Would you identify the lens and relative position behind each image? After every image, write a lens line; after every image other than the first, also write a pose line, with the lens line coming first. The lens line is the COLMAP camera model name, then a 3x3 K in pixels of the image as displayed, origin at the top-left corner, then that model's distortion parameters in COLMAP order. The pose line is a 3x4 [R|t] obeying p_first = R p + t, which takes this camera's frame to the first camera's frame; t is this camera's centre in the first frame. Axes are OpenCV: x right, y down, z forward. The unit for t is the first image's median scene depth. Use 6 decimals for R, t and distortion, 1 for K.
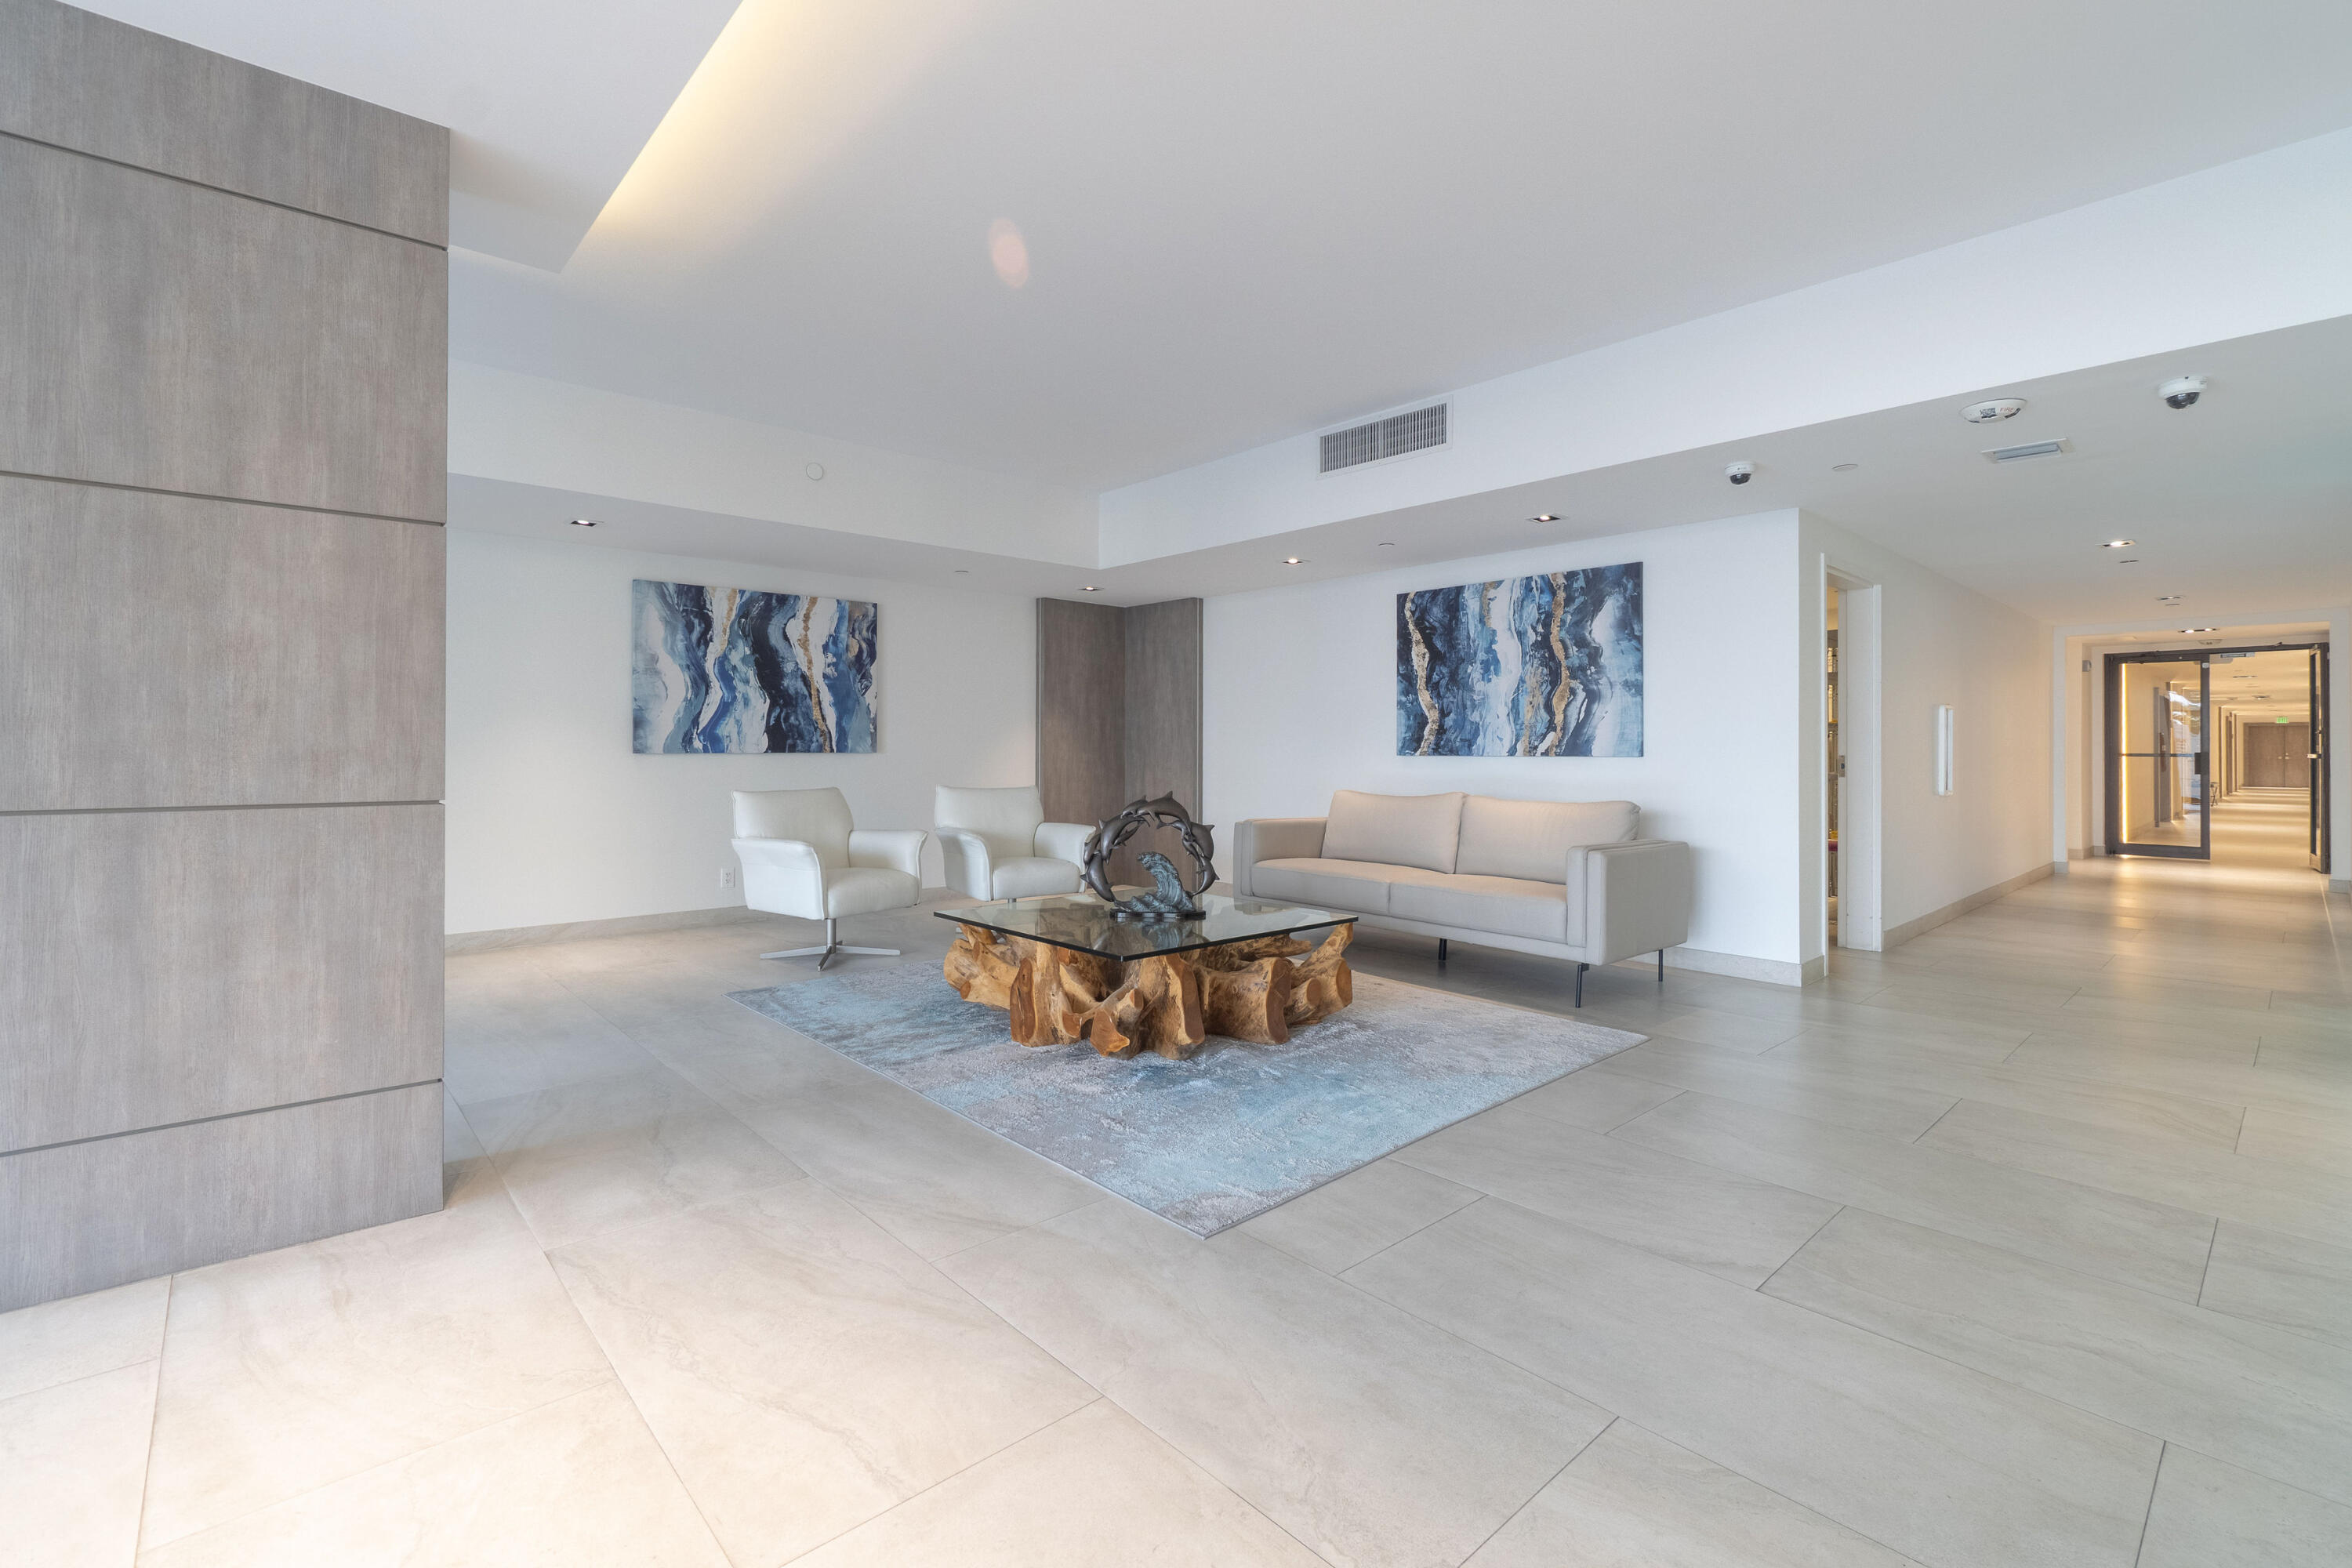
lens RADIAL K [[1040.5, 0, 1175.5], [0, 1040.5, 772.8], [0, 0, 1]] dist [0.001031, 0.000251]
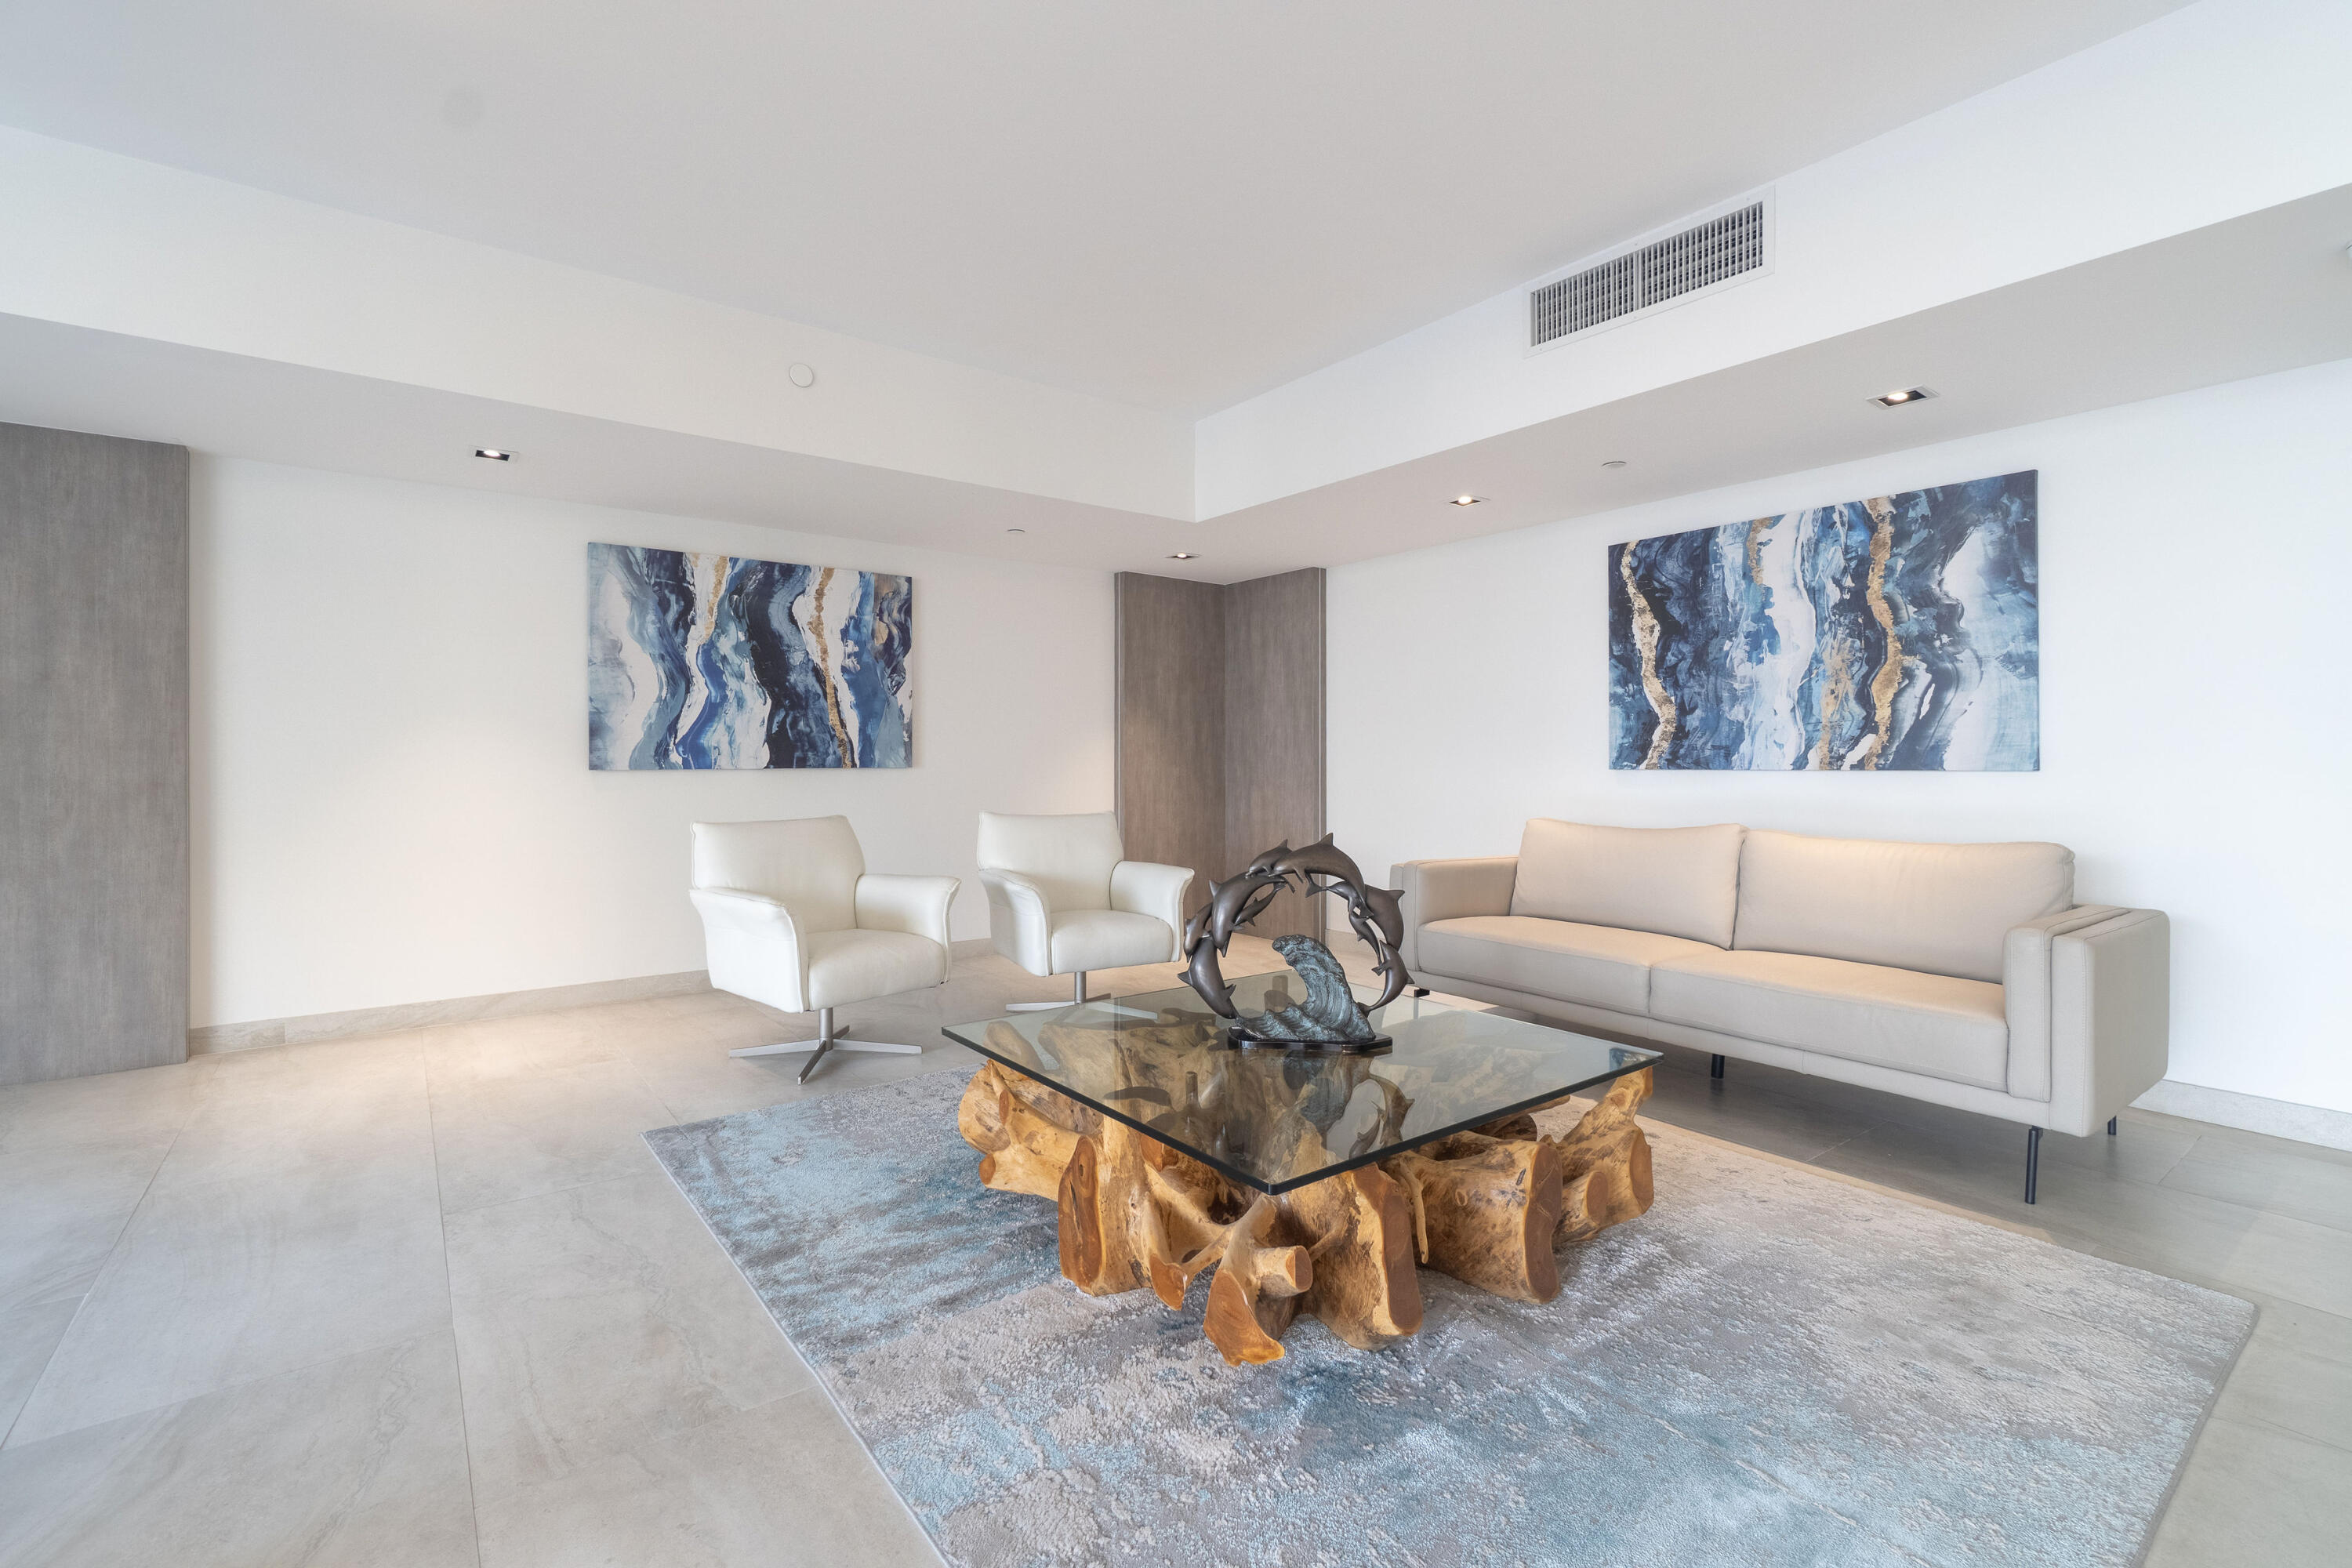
lens RADIAL K [[1040.5, 0, 1175.5], [0, 1040.5, 772.8], [0, 0, 1]] dist [0.001031, 0.000251]
pose [[0.996740, -0.003235, -0.080618, -0.032314], [0.002301, 0.999929, -0.011667, -0.007294], [0.080650, 0.011443, 0.996677, 0.290644]]
